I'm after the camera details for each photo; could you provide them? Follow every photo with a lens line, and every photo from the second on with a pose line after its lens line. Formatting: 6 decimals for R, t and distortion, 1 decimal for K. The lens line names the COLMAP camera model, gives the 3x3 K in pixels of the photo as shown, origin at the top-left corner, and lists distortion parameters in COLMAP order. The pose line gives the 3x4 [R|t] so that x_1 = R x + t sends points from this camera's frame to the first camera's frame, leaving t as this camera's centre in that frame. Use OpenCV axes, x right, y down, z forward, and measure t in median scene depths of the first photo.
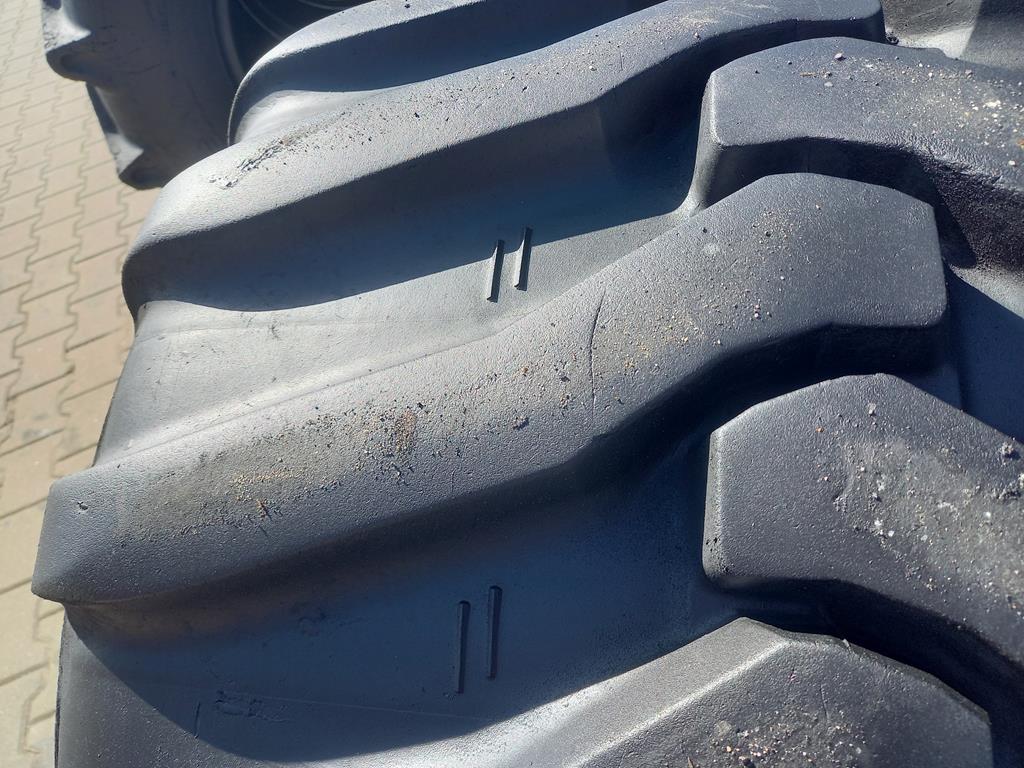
lens RADIAL K [[761.4, 0, 509.5], [0, 761.4, 385.1], [0, 0, 1]] dist [0.042817, -0.087938]
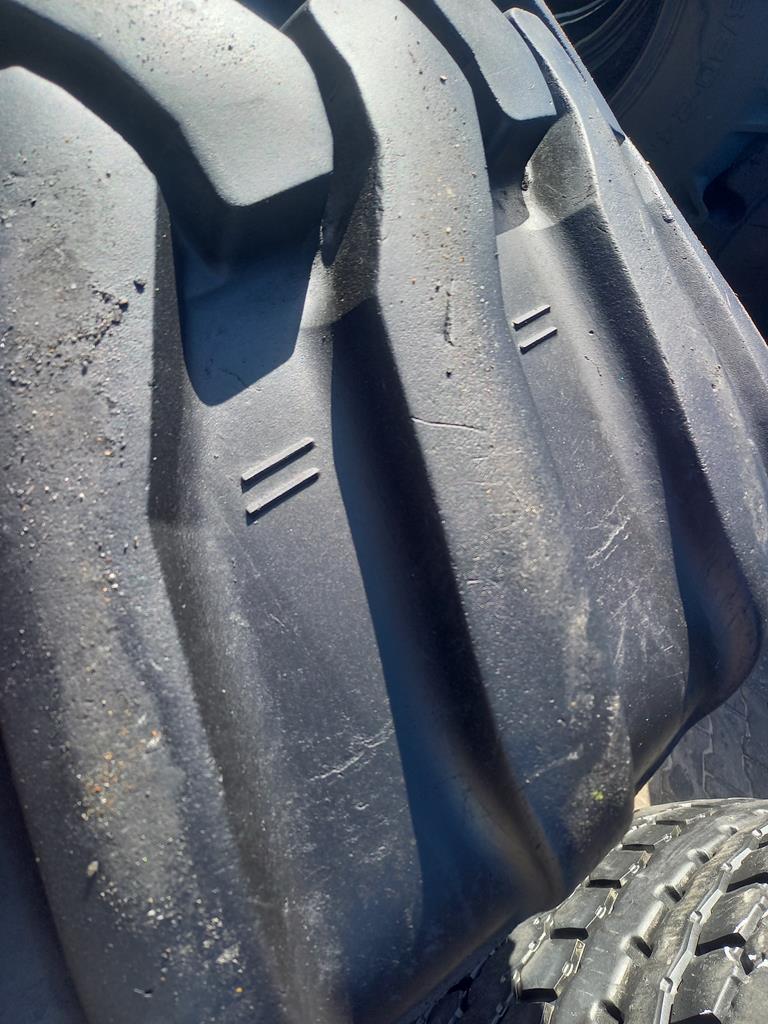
lens RADIAL K [[764.6, 0, 384.0], [0, 764.6, 512.0], [0, 0, 1]] dist [-0.007937, -0.004582]
pose [[0.523497, 0.815969, 0.245244, 0.702489], [-0.838748, 0.544149, -0.020087, -0.005463], [-0.149840, -0.195183, 0.969253, -0.180366]]
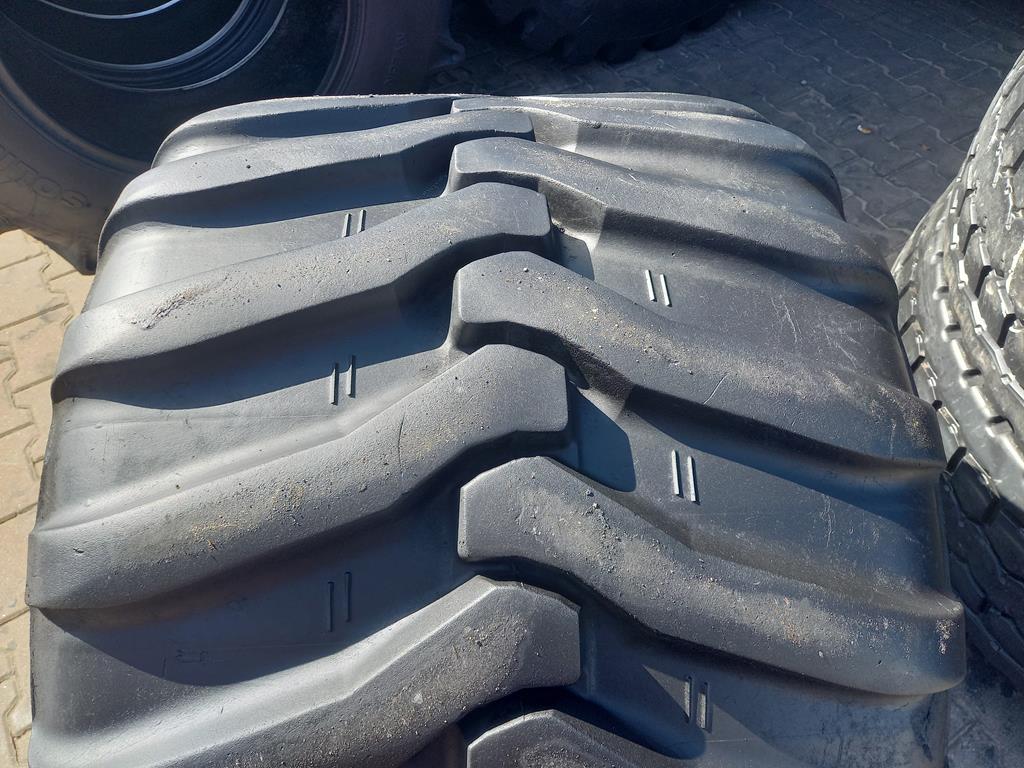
lens RADIAL K [[761.4, 0, 509.5], [0, 761.4, 385.1], [0, 0, 1]] dist [0.042817, -0.087938]
pose [[0.953172, -0.040860, 0.299656, -0.190508], [0.013267, 0.995527, 0.093546, -0.368637], [-0.302138, -0.085190, 0.949450, -0.861434]]
